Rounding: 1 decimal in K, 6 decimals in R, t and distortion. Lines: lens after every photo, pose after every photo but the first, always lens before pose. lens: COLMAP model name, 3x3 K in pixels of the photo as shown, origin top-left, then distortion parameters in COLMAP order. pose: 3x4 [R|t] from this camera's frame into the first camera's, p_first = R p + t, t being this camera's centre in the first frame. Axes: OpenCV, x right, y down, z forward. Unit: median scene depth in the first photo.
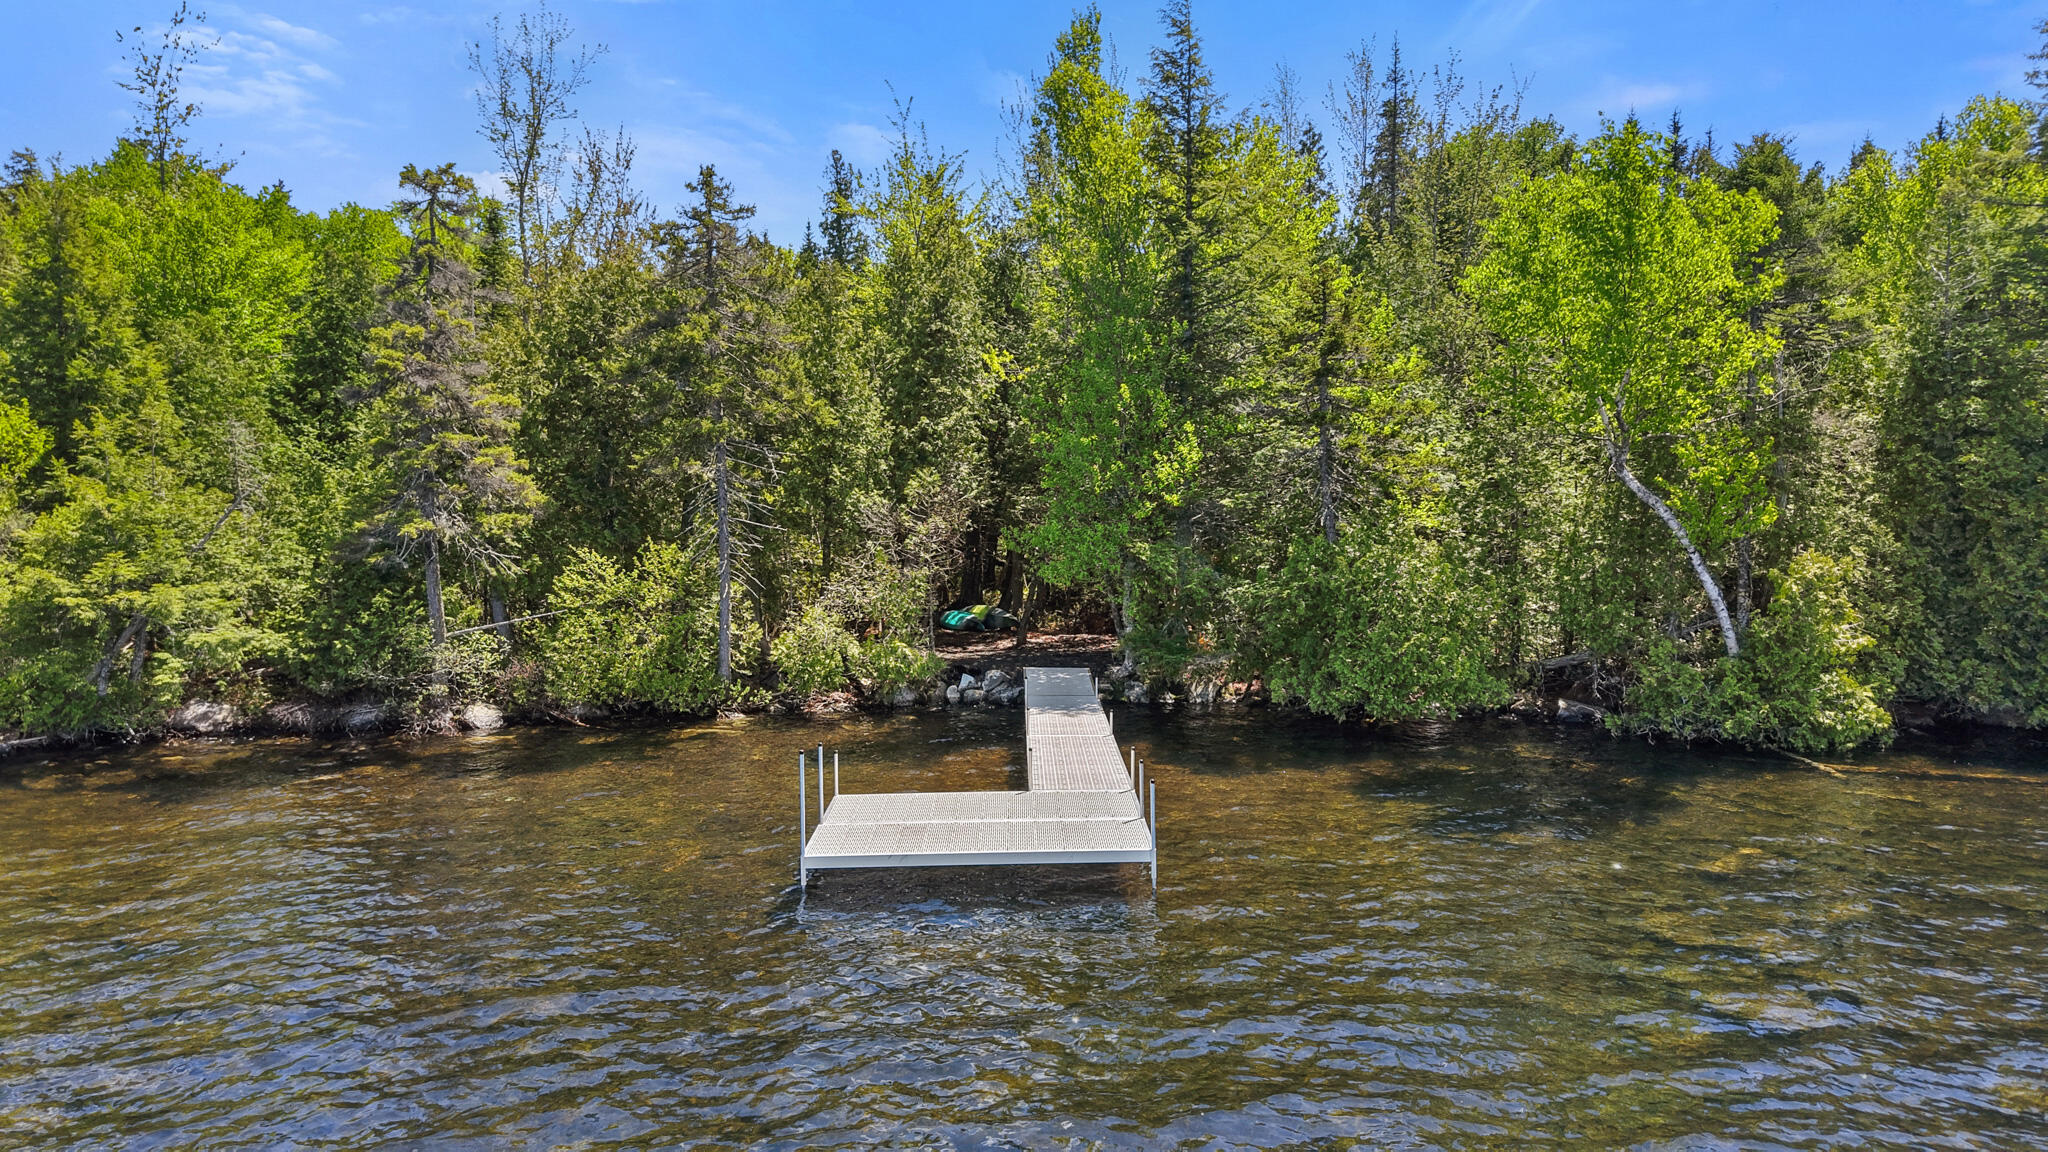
lens RADIAL K [[1346.5, 0, 1013.3], [0, 1346.5, 583.8], [0, 0, 1]] dist [0.007224, -0.008865]
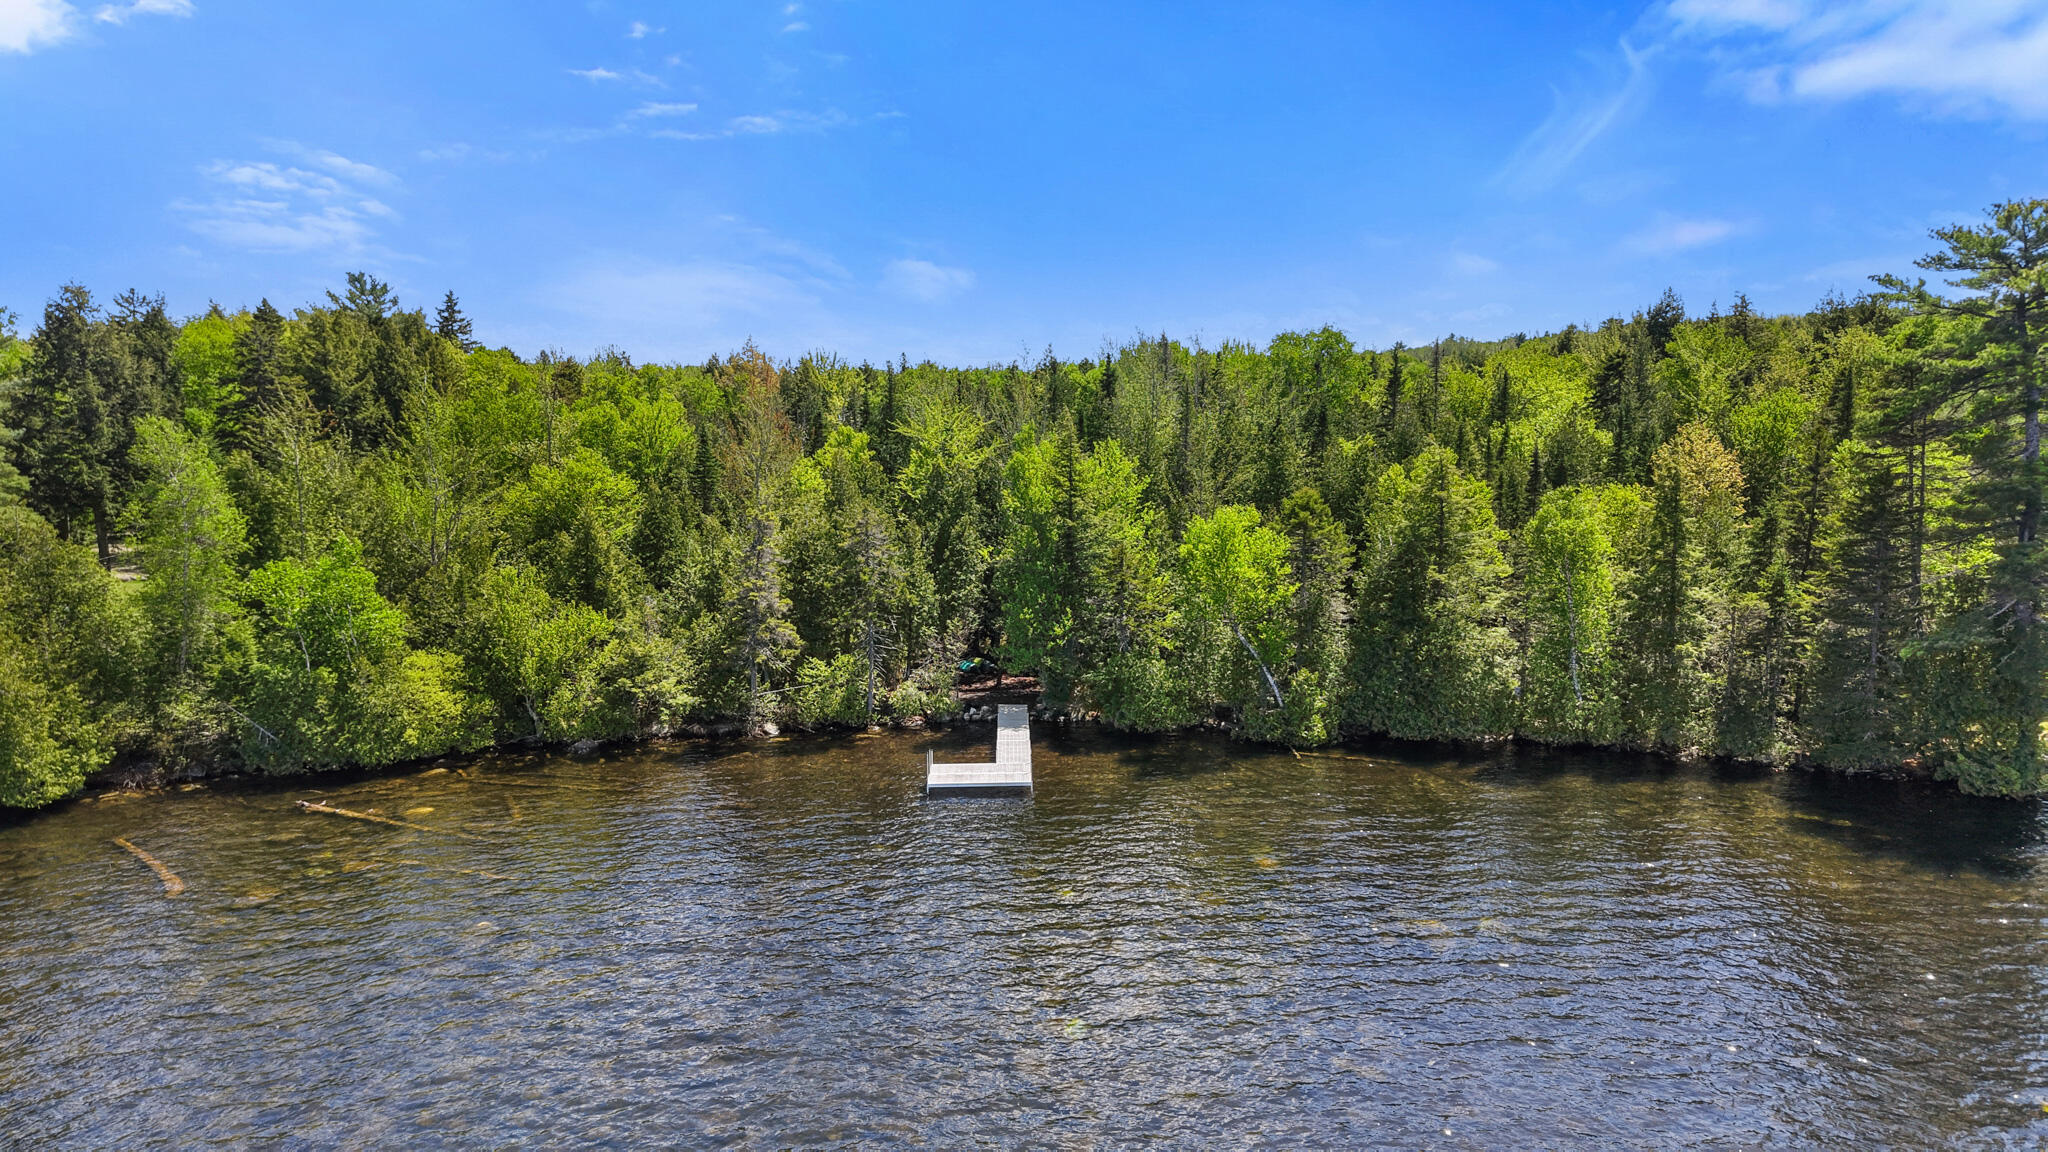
lens RADIAL K [[1346.5, 0, 1032.6], [0, 1346.5, 568.6], [0, 0, 1]] dist [0.007224, -0.008865]
pose [[0.999798, 0.005028, 0.019441, 0.022847], [-0.005500, 0.999689, 0.024340, -0.243147], [-0.019313, -0.024442, 0.999515, -1.374289]]
